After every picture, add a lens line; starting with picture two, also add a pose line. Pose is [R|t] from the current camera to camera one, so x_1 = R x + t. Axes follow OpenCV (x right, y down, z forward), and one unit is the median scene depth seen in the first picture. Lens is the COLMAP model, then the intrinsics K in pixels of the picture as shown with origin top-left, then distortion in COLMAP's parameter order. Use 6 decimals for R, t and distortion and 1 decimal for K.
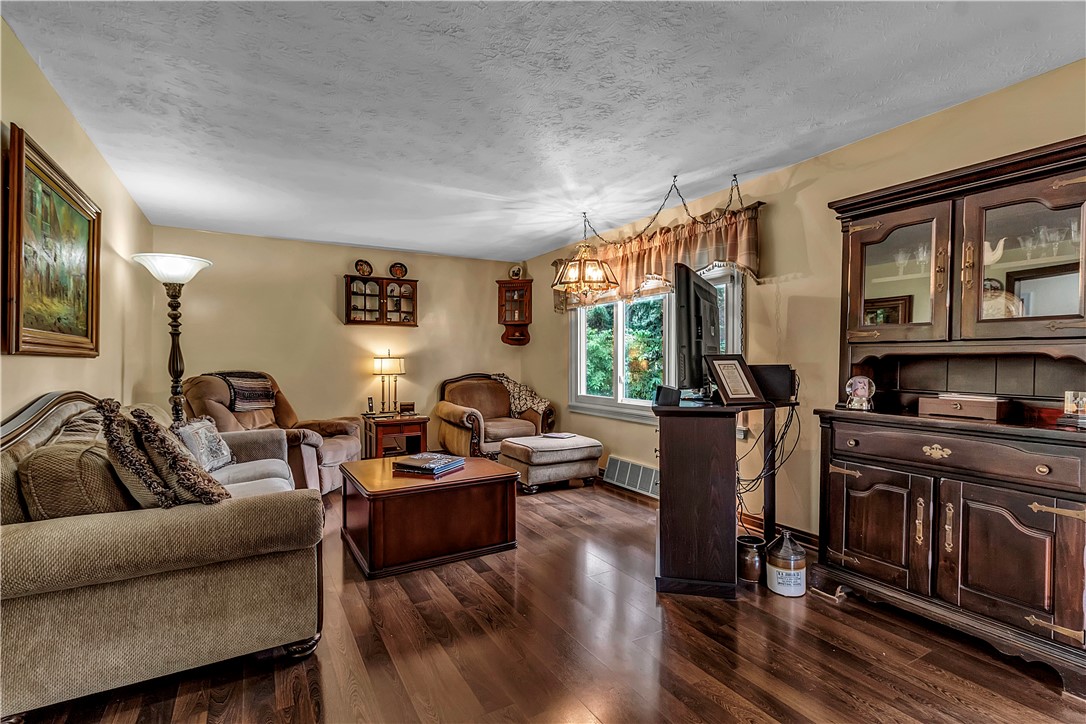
lens RADIAL K [[518.3, 0, 560.1], [0, 518.3, 362.6], [0, 0, 1]] dist [0.001974, 0.000379]
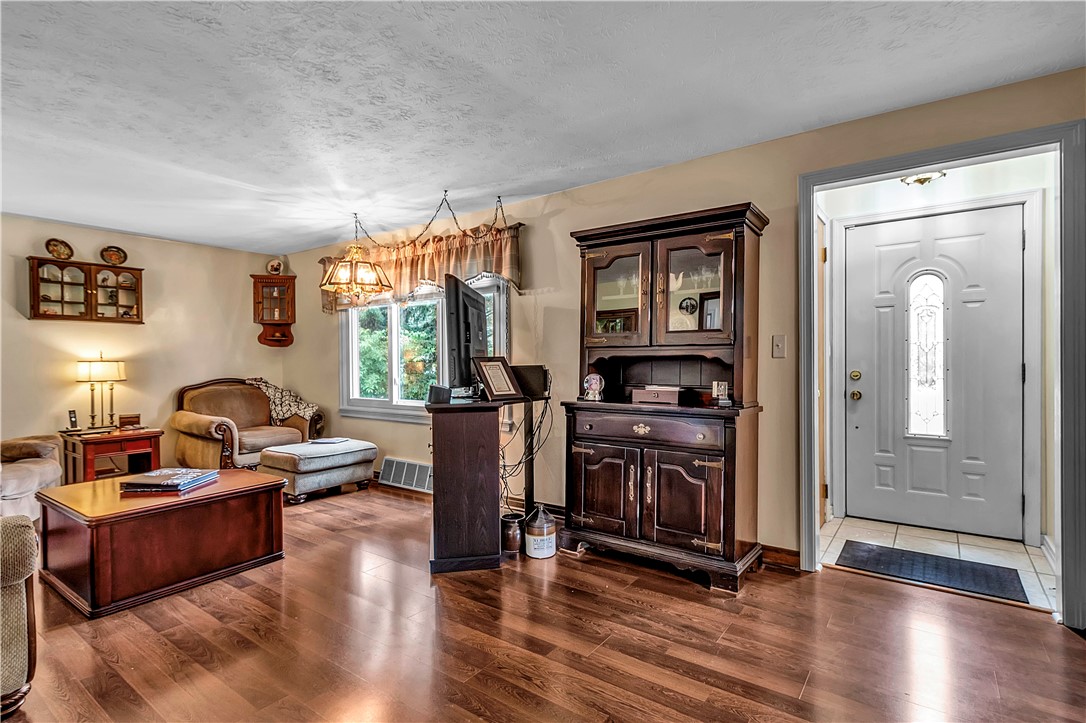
lens RADIAL K [[526.2, 0, 562.4], [0, 526.2, 367.2], [0, 0, 1]] dist [0.003804, 0.000711]
pose [[0.912685, -0.010432, 0.408530, -0.006692], [0.008150, 0.999940, 0.007328, 0.000235], [-0.408581, -0.003358, 0.912716, -0.086412]]
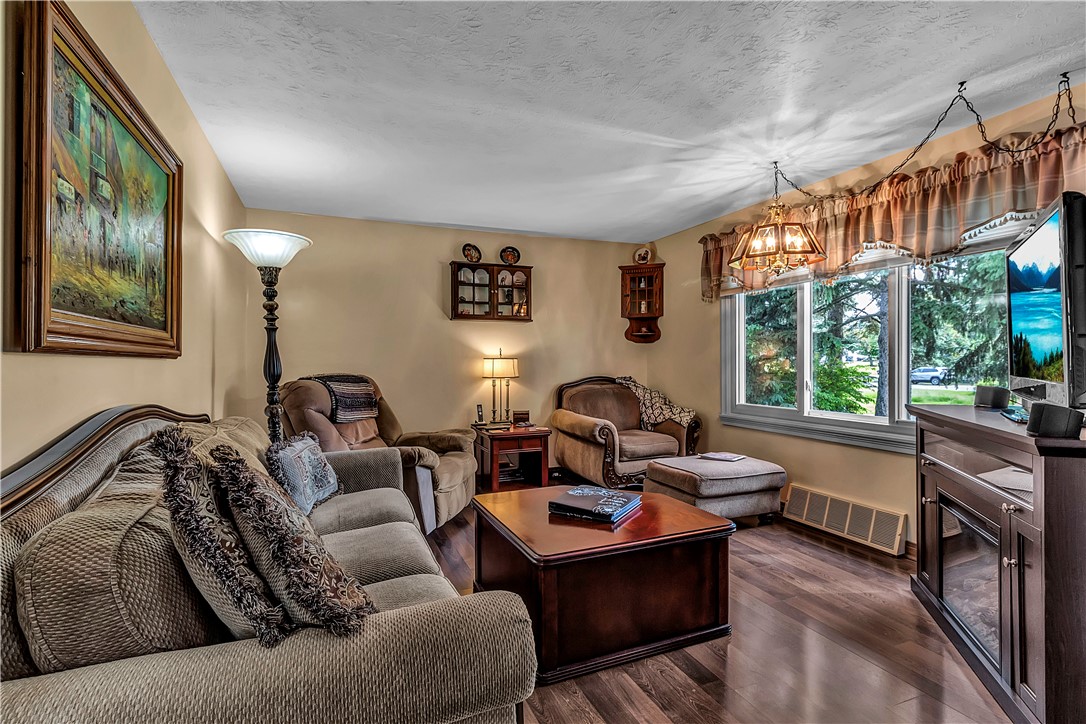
lens RADIAL K [[510.3, 0, 550.8], [0, 510.3, 363.7], [0, 0, 1]] dist [0.003005, 0.000247]
pose [[0.991681, -0.002302, -0.128699, -0.193574], [0.002351, 0.999997, 0.000234, -0.000445], [0.128698, -0.000534, 0.991684, 0.248385]]
